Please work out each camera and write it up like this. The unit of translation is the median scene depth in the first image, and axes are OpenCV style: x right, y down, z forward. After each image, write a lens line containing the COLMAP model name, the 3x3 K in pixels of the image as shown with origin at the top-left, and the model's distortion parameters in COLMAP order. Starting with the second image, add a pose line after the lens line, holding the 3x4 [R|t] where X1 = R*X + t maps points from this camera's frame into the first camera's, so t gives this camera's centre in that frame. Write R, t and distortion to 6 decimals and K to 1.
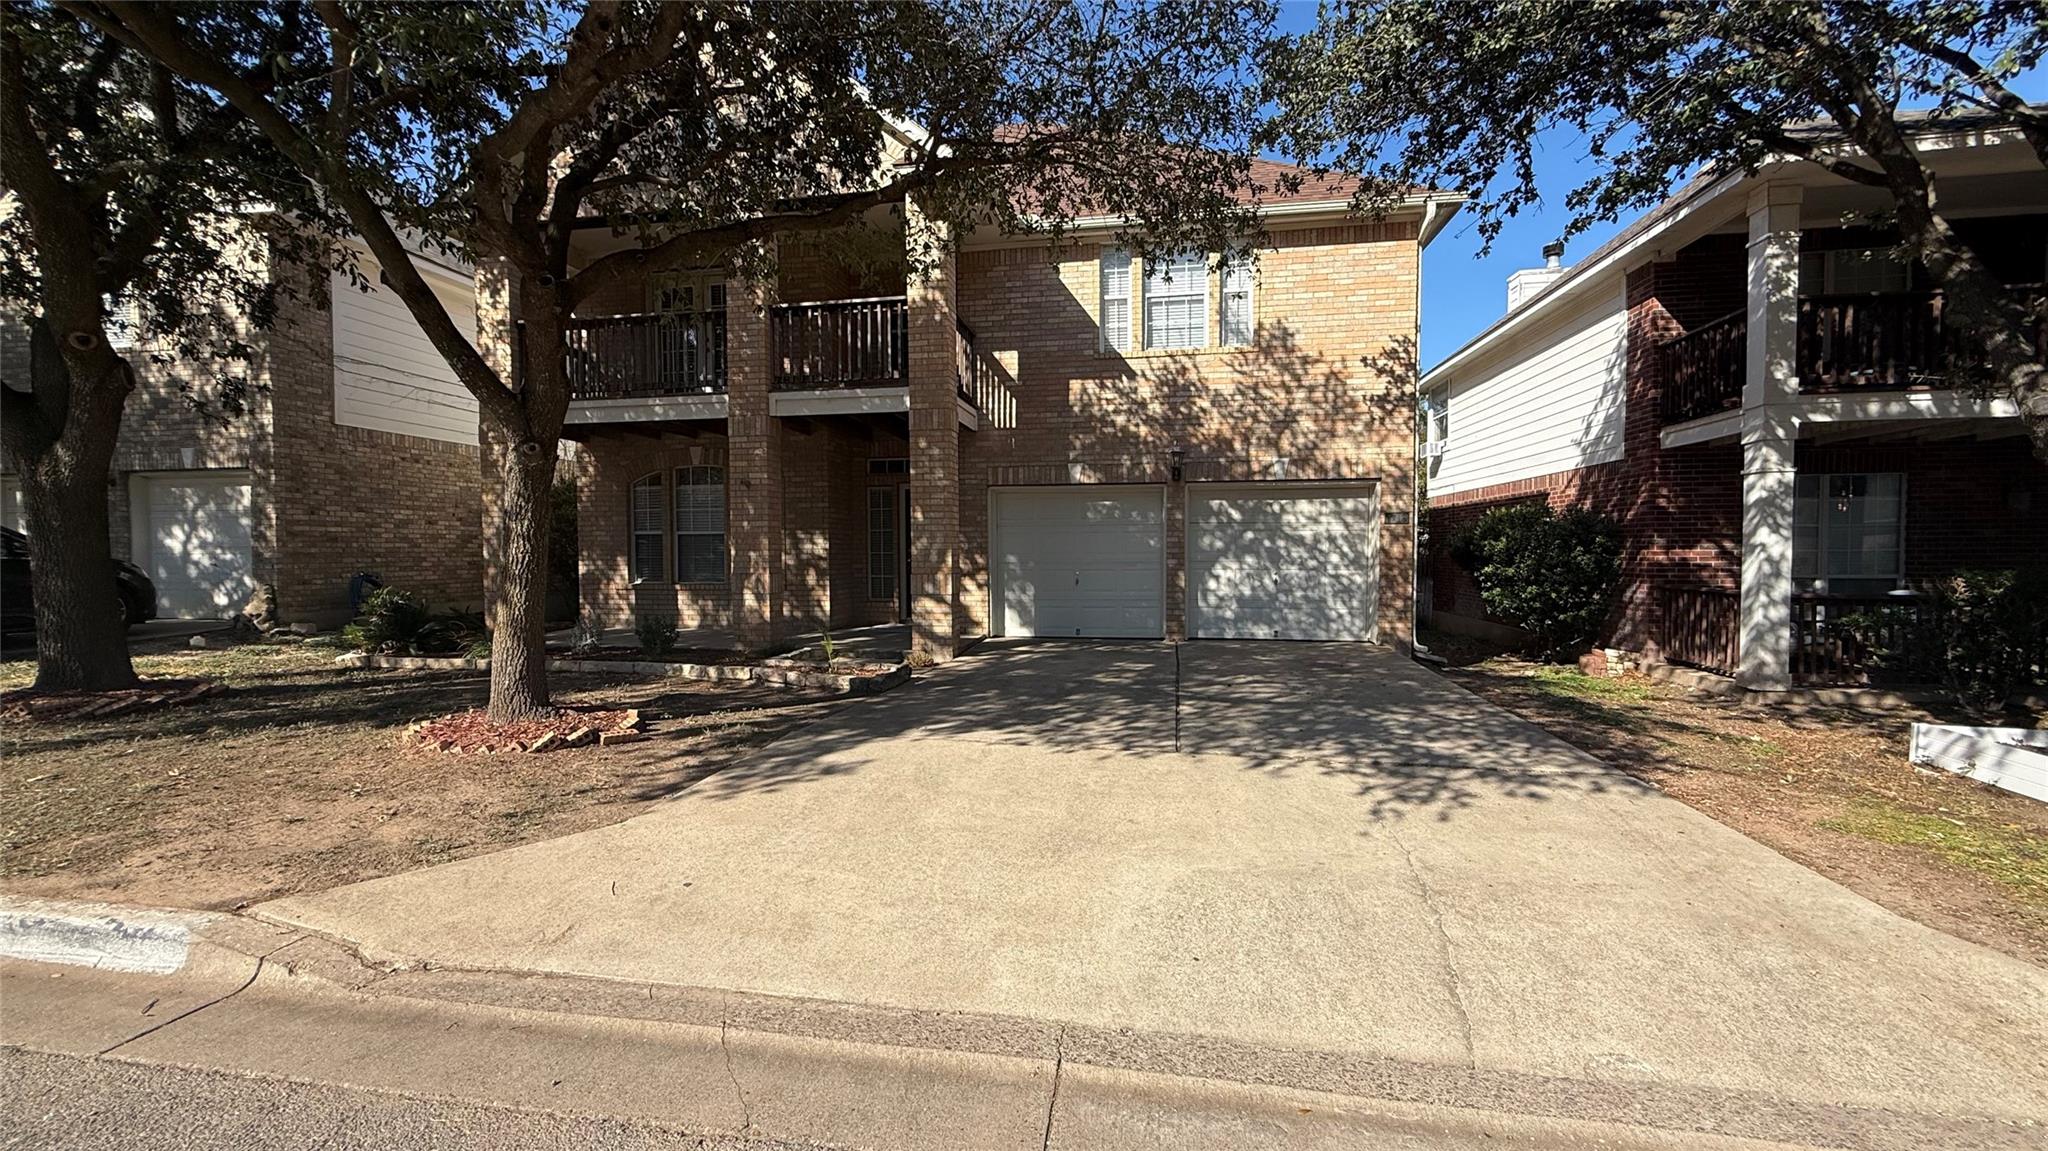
lens RADIAL K [[822.6, 0, 1024.0], [0, 822.6, 575.5], [0, 0, 1]] dist [-0.000317, -0.000320]
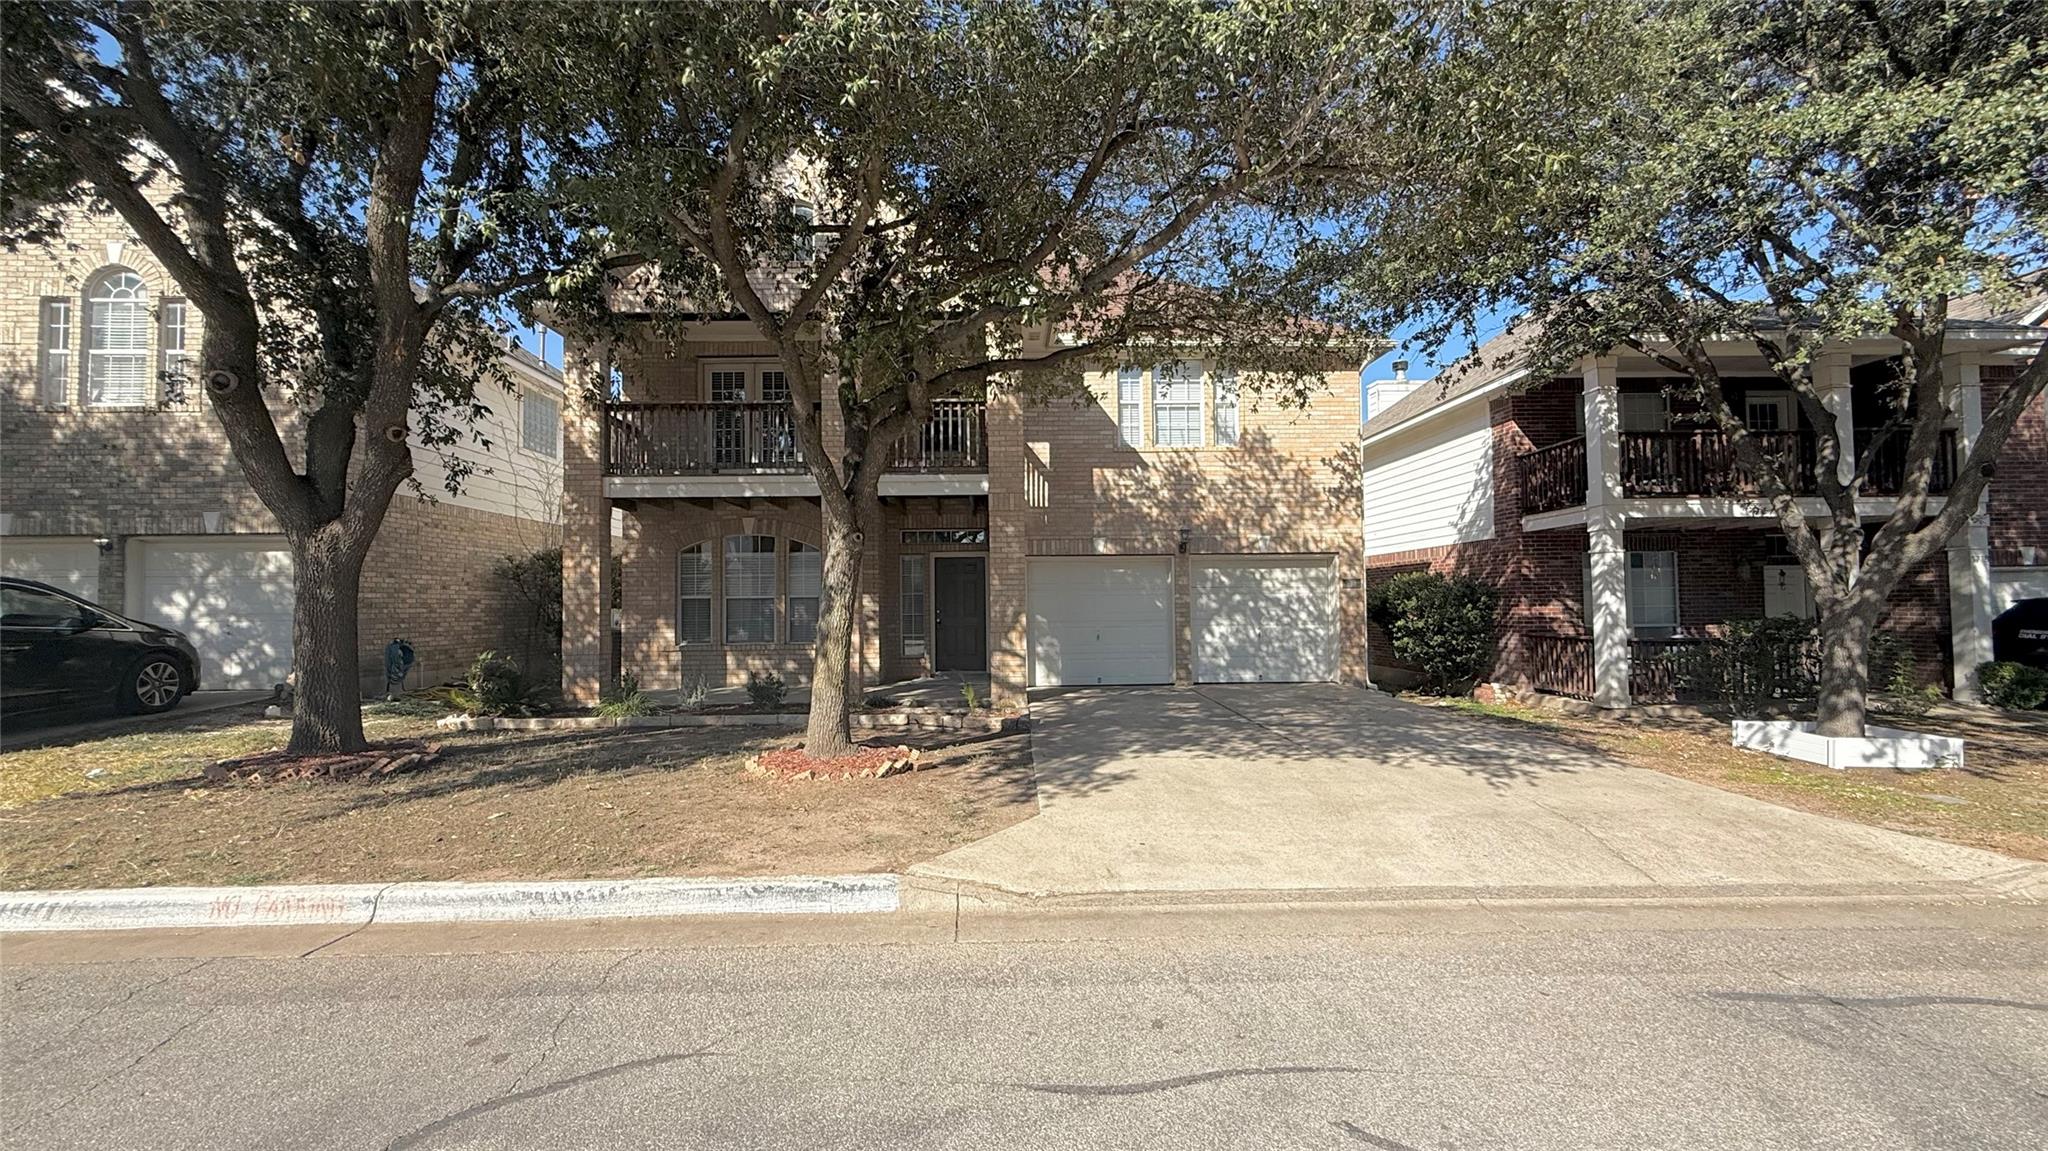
lens RADIAL K [[822.6, 0, 1024.0], [0, 822.6, 575.5], [0, 0, 1]] dist [-0.000317, -0.000320]
pose [[0.978837, 0.000727, 0.204639, -0.298317], [0.013394, 0.997622, -0.067613, -0.002959], [-0.204201, 0.068923, 0.976500, -0.141303]]
